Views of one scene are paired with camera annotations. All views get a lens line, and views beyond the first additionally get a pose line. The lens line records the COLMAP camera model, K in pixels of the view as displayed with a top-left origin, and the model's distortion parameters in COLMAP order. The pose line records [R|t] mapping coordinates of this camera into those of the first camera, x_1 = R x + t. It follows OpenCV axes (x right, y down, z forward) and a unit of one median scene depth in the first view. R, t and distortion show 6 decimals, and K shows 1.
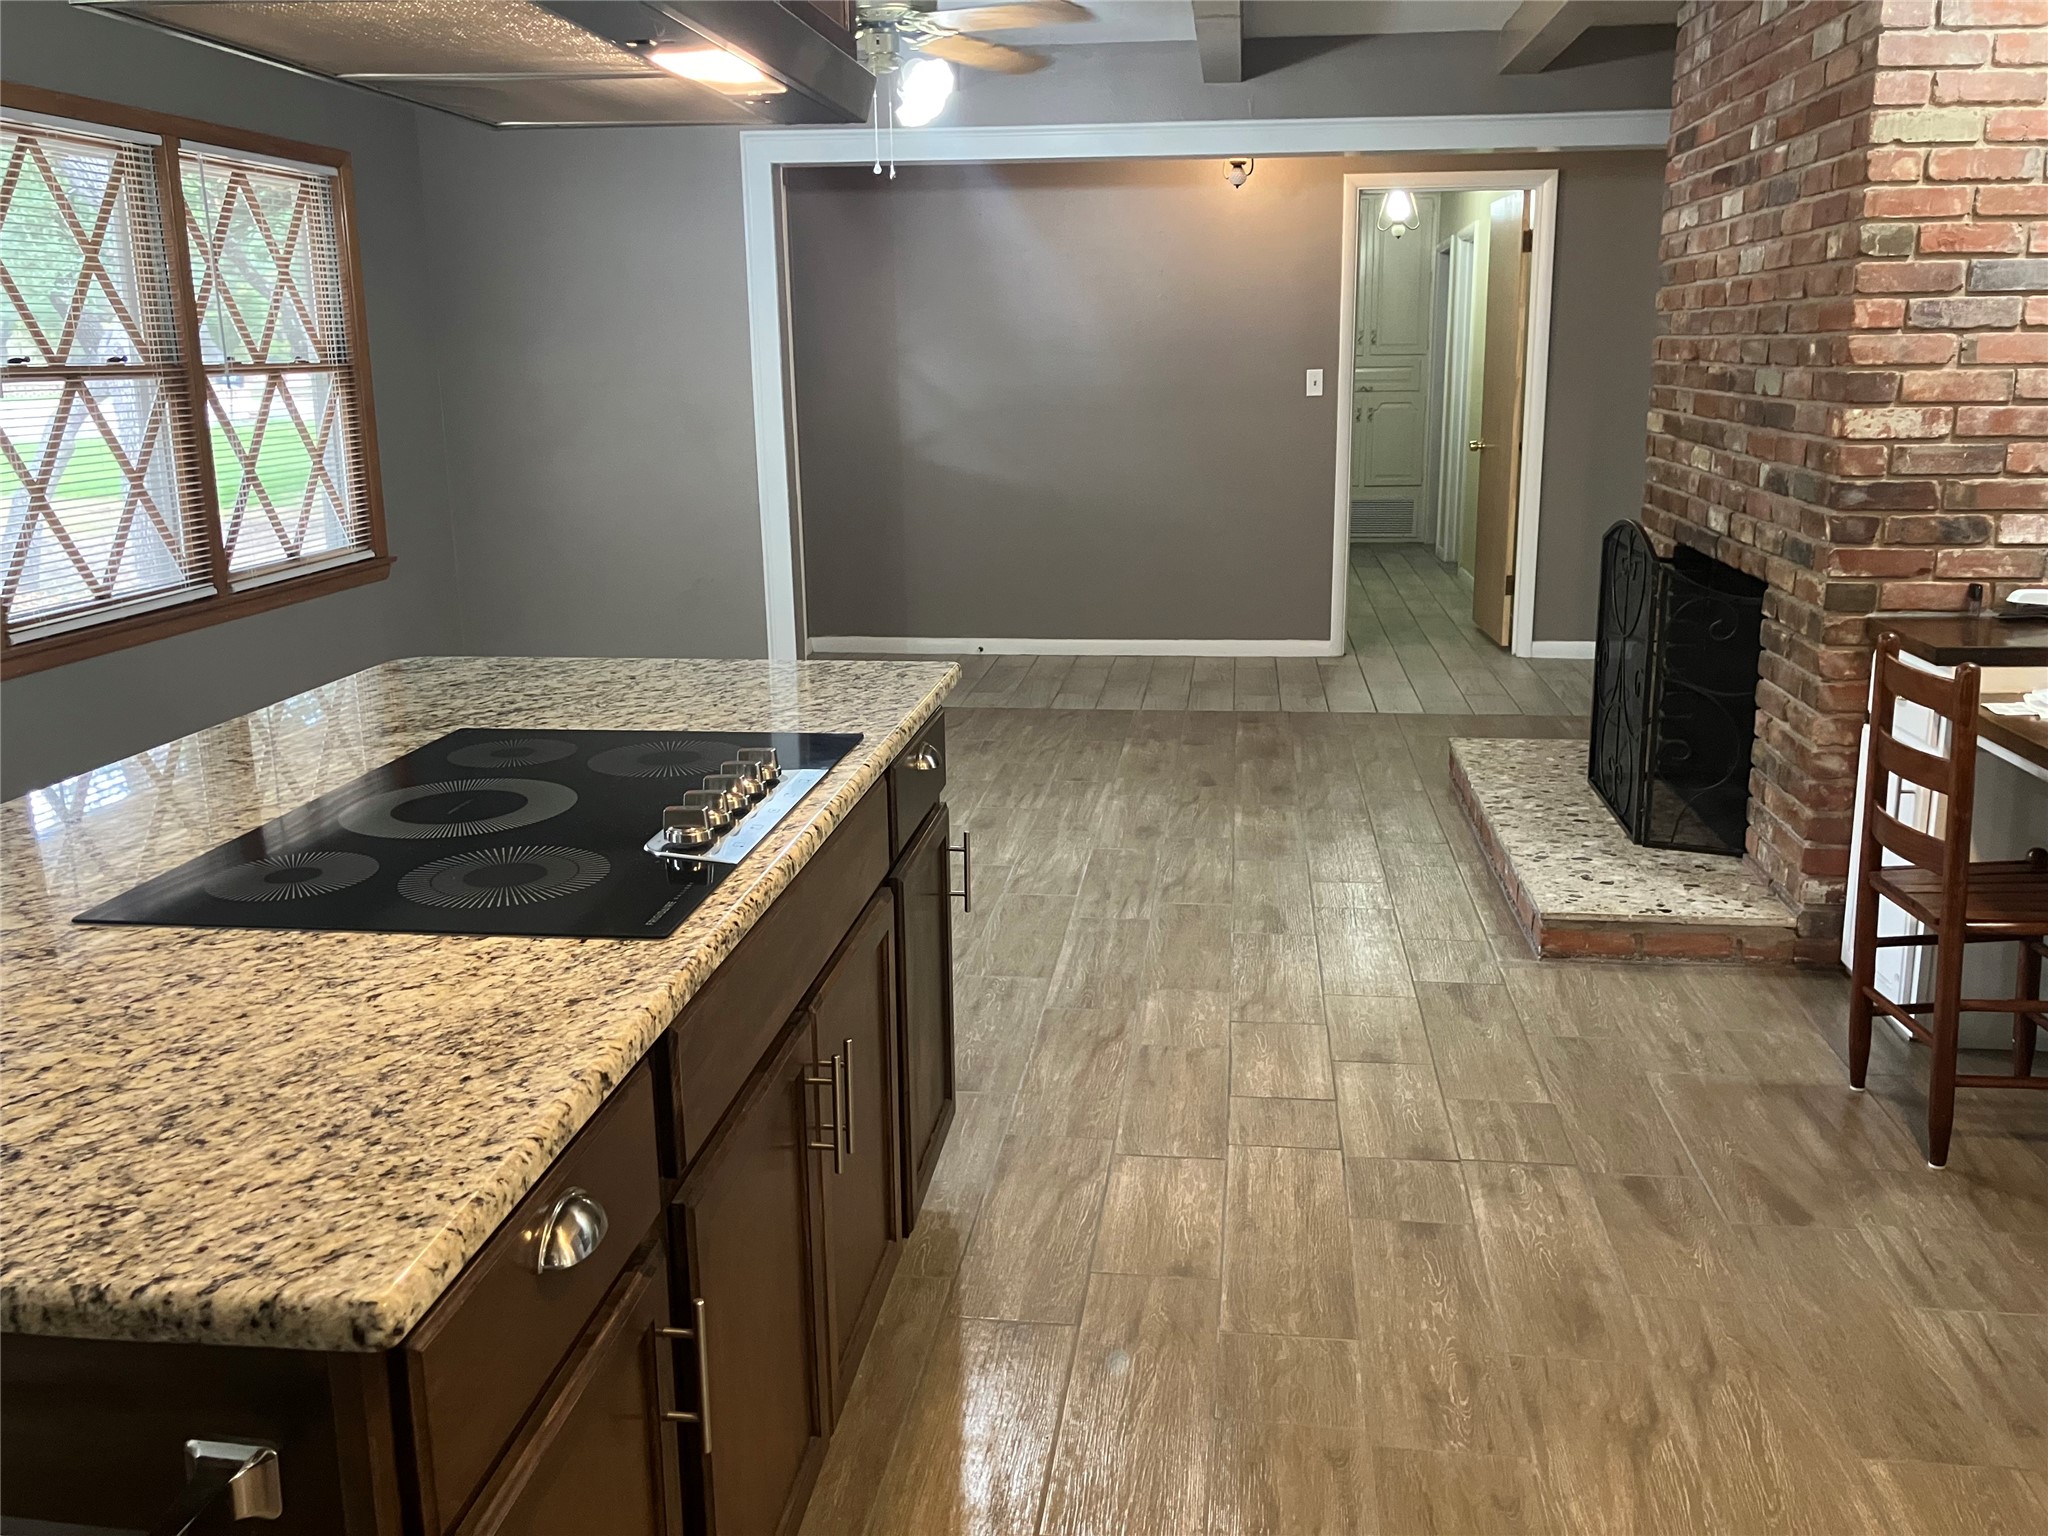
lens RADIAL K [[1678.0, 0, 1088.8], [0, 1678.0, 755.4], [0, 0, 1]] dist [0.045806, -0.063859]
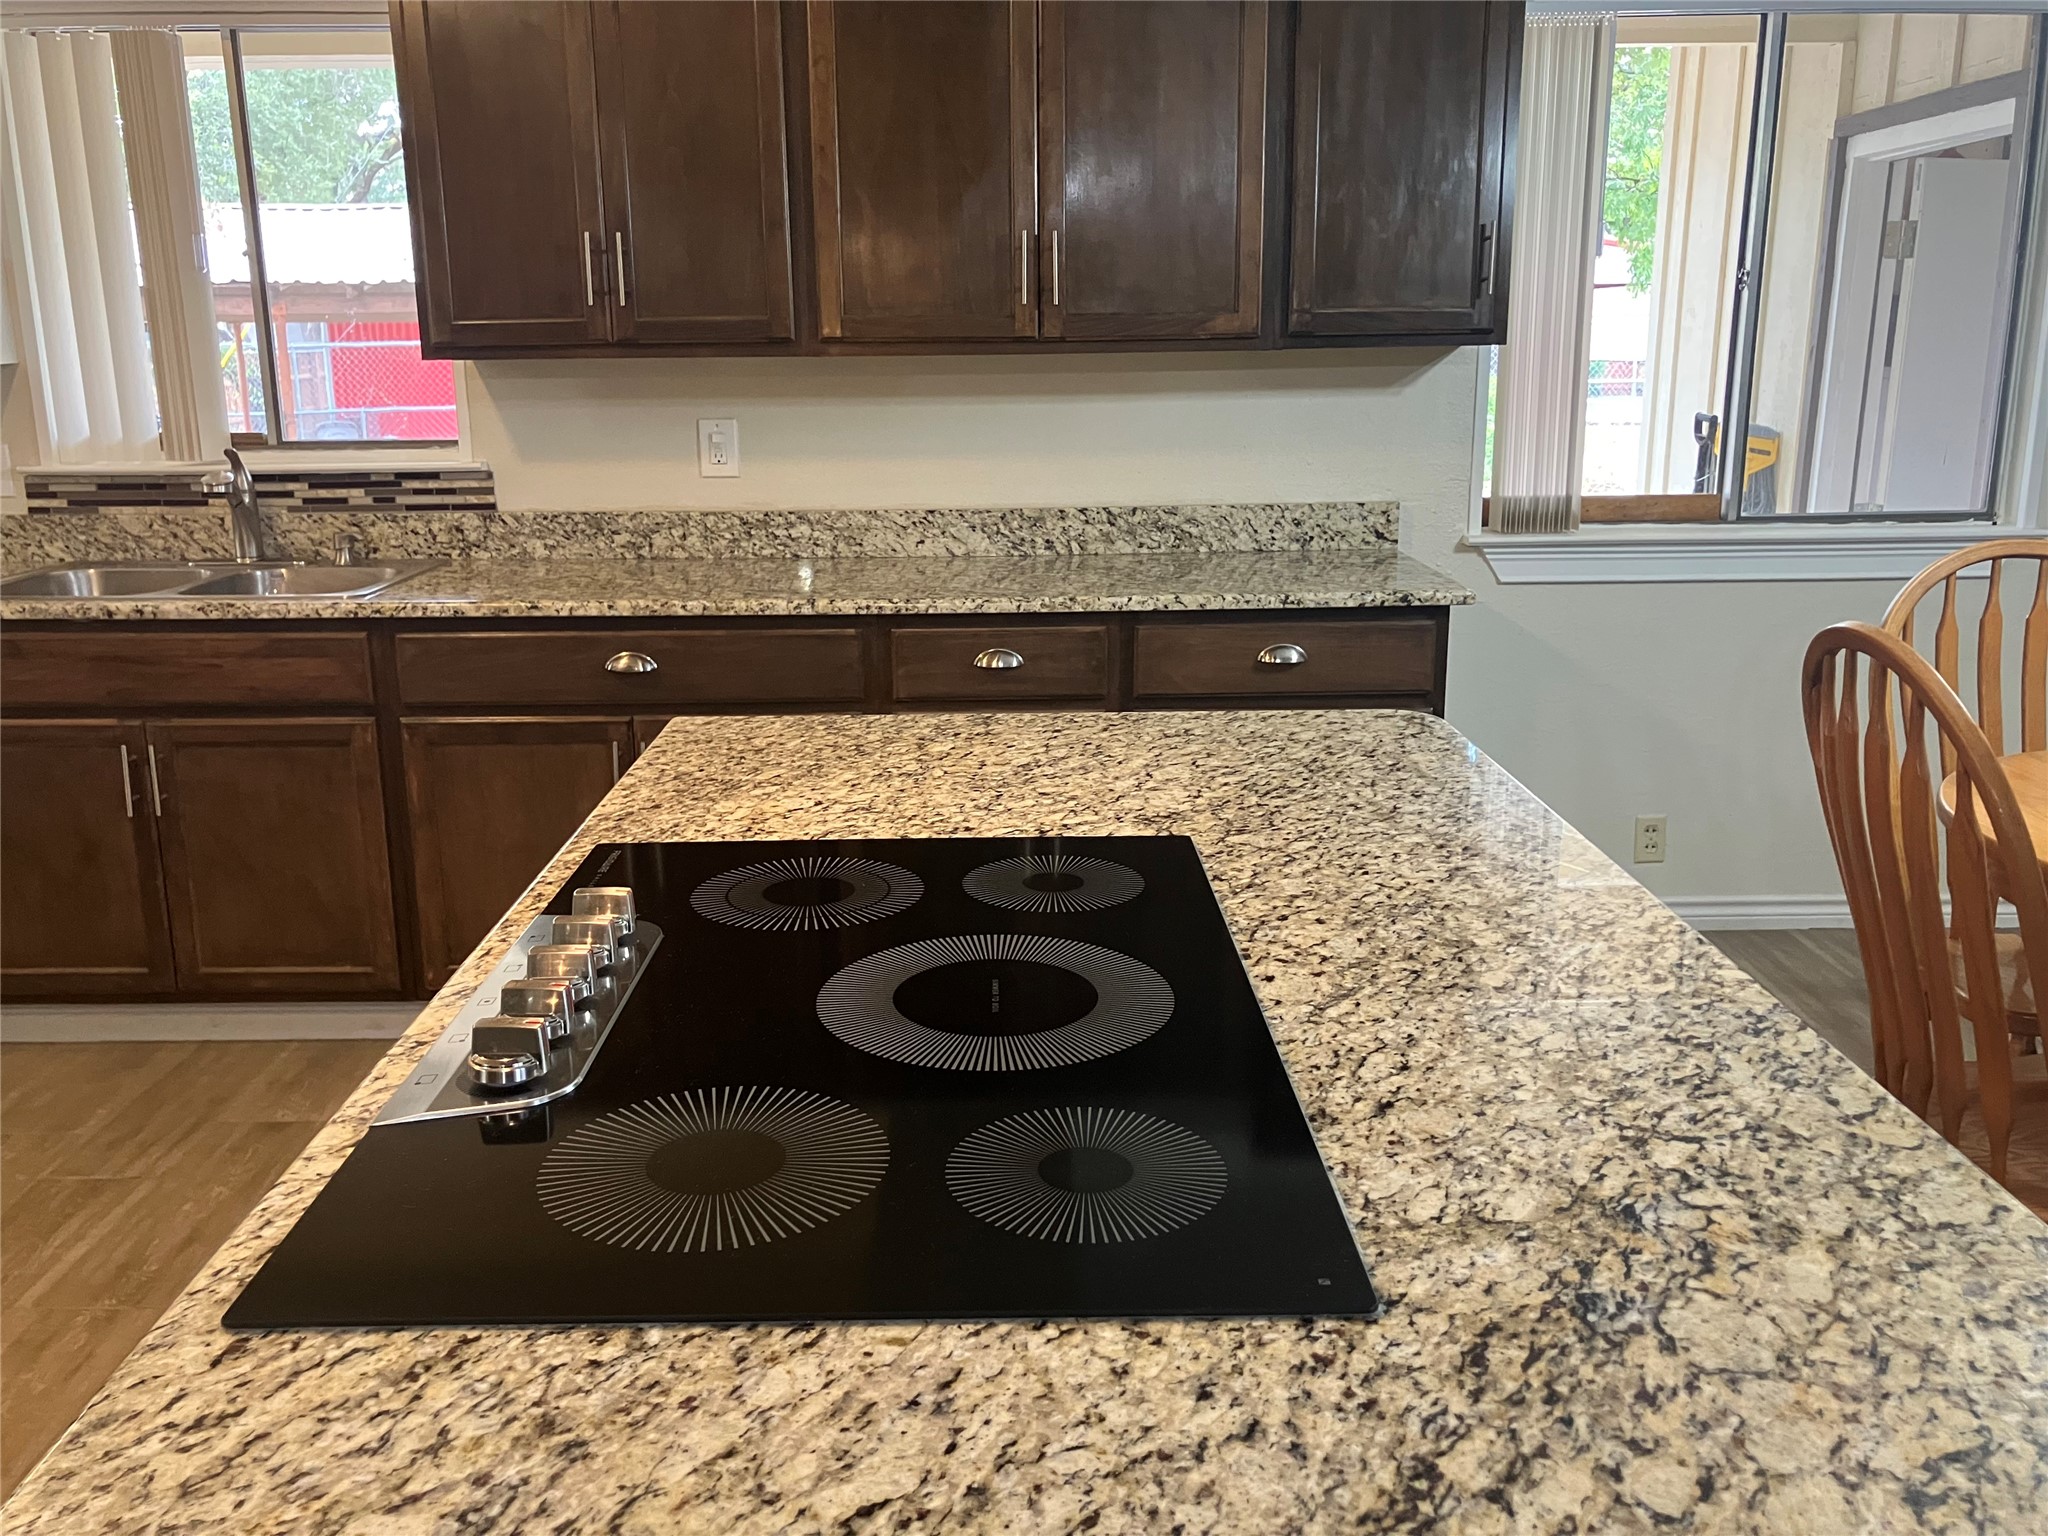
lens RADIAL K [[1678.0, 0, 969.5], [0, 1678.0, 733.6], [0, 0, 1]] dist [0.045806, -0.063859]
pose [[-0.996697, 0.044309, -0.068060, -0.166537], [0.009104, 0.893722, 0.448528, -0.172006], [0.080701, 0.446427, -0.891173, 0.774804]]
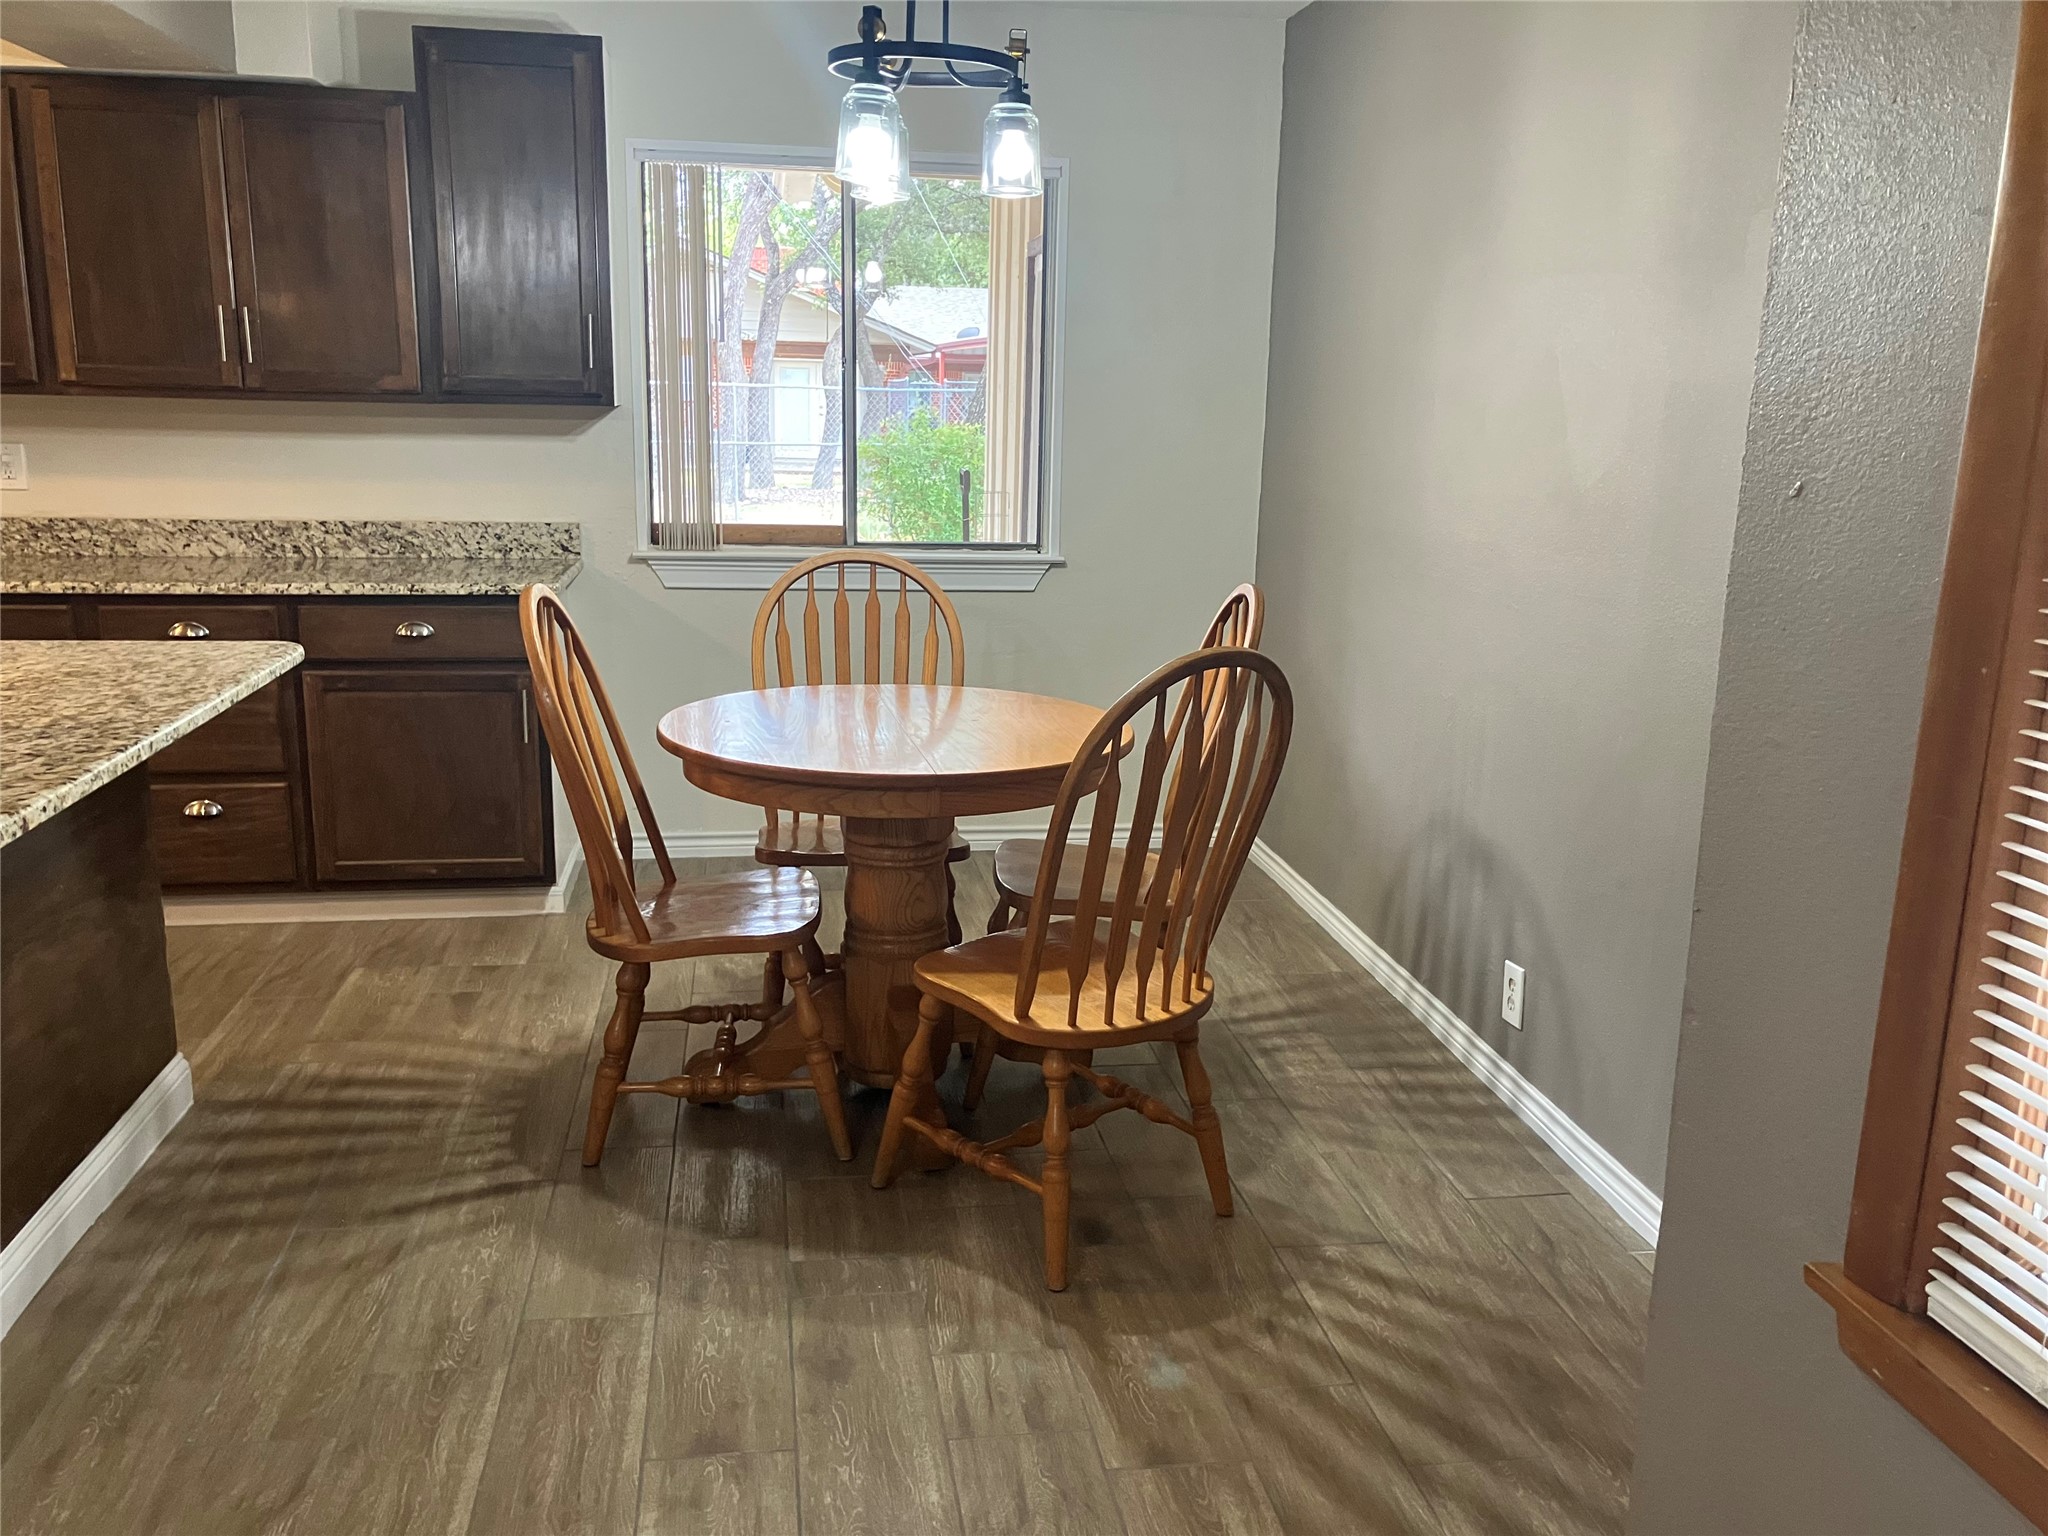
lens RADIAL K [[1678.0, 0, 1020.1], [0, 1678.0, 789.7], [0, 0, 1]] dist [0.045806, -0.063859]
pose [[-0.969975, 0.049038, -0.238208, -0.501855], [-0.064814, 0.891916, 0.447532, -0.268927], [0.234407, 0.449535, -0.861958, 1.147644]]
